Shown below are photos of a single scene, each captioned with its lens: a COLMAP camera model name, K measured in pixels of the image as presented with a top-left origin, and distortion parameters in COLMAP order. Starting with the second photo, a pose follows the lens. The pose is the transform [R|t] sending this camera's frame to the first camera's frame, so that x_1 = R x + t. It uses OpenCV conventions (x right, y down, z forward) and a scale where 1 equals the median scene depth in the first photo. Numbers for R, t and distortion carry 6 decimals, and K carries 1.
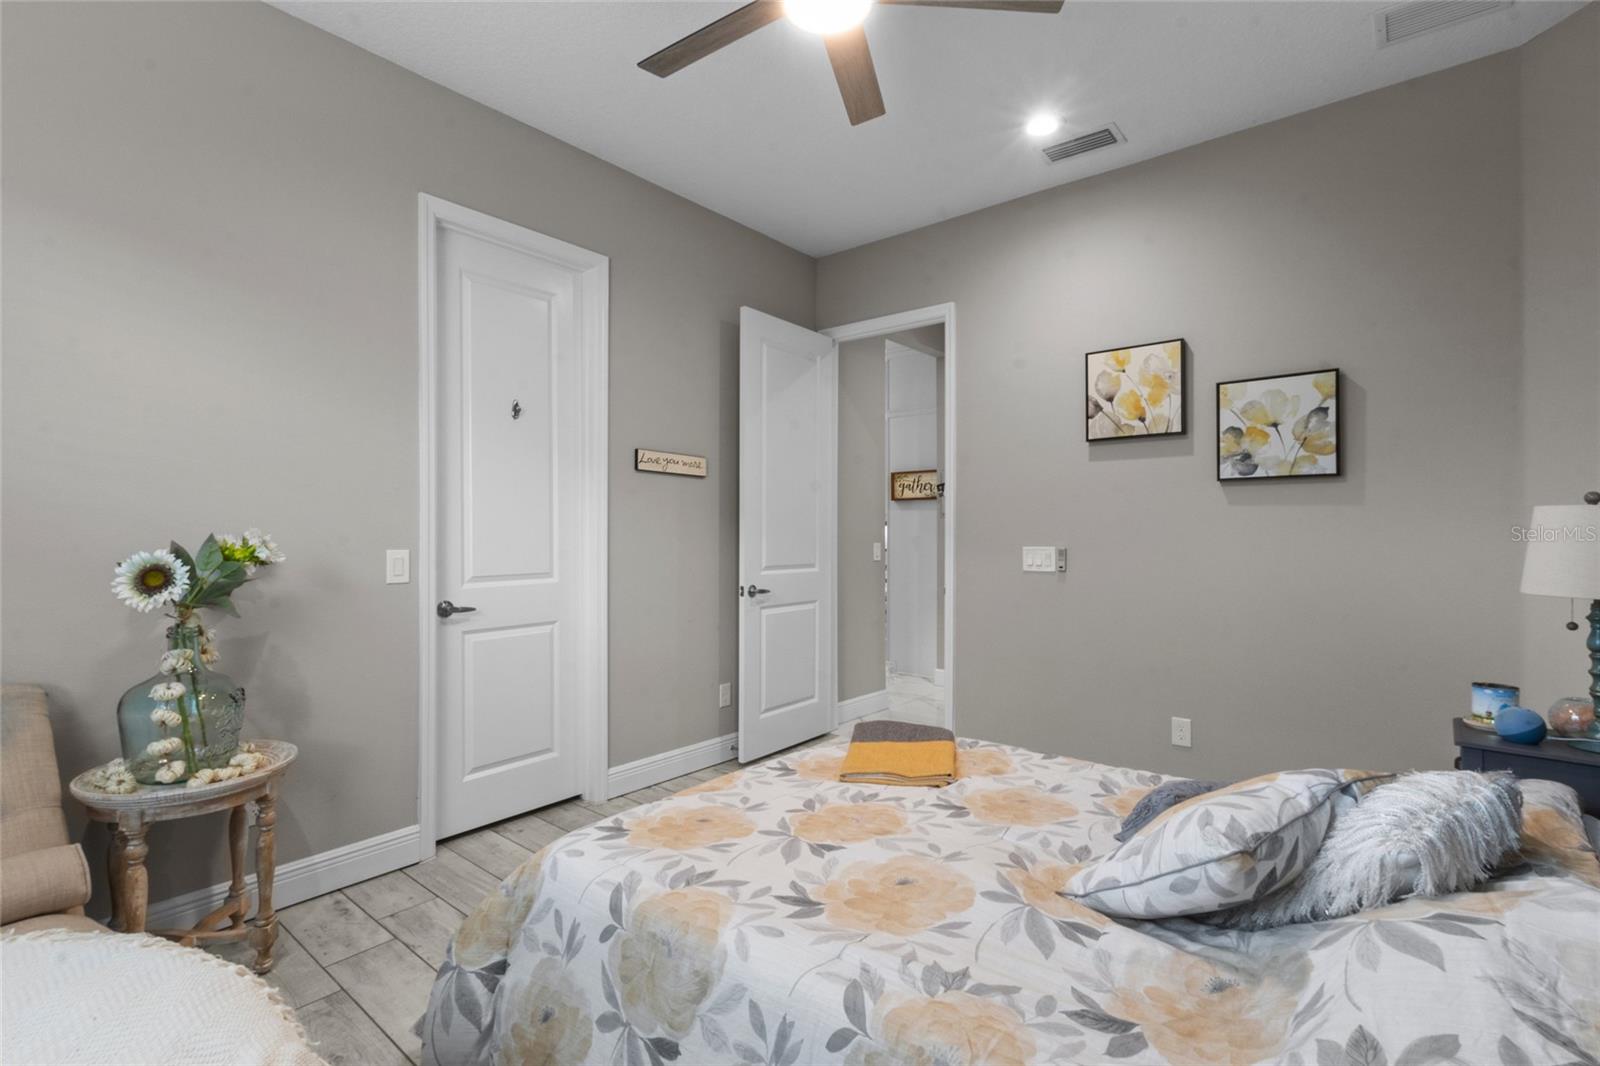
lens RADIAL K [[744.6, 0, 800.0], [0, 744.6, 532.8], [0, 0, 1]] dist [-0.000536, 0.002318]
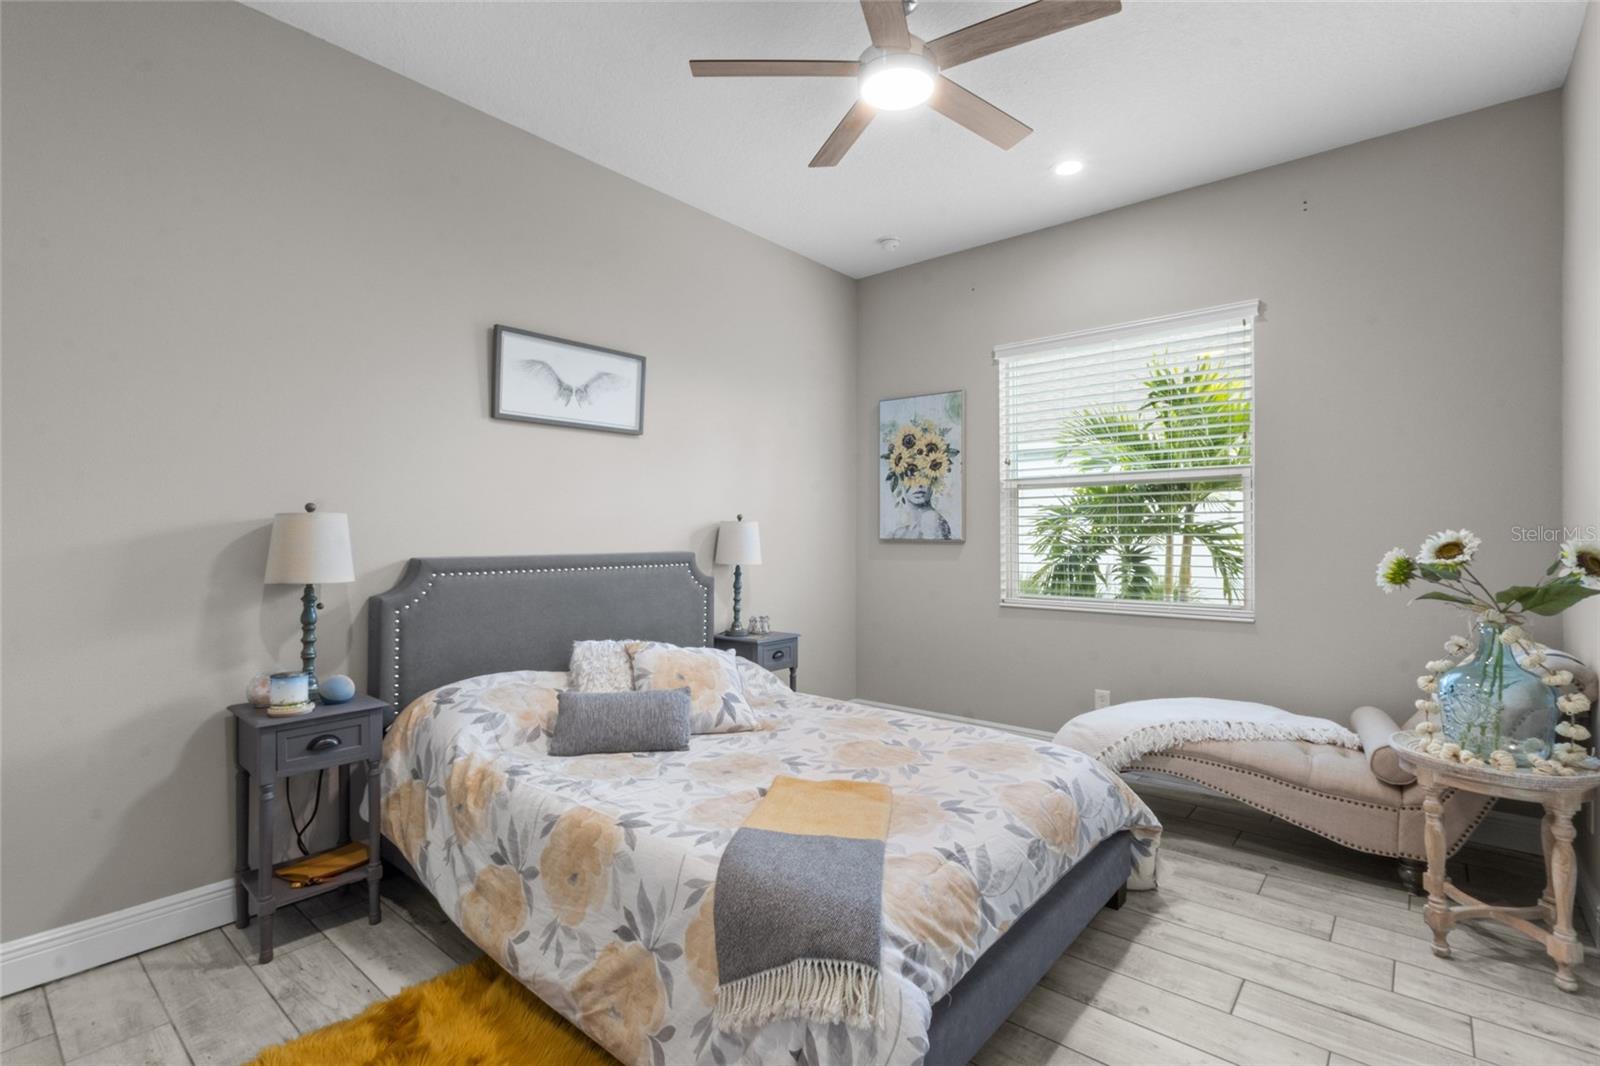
lens RADIAL K [[744.6, 0, 799.3], [0, 744.6, 532.5], [0, 0, 1]] dist [-0.000536, 0.002318]
pose [[-0.999912, -0.008147, 0.010439, 0.196436], [-0.008167, 0.999965, -0.001849, 0.000965], [-0.010423, -0.001934, -0.999944, 2.339255]]
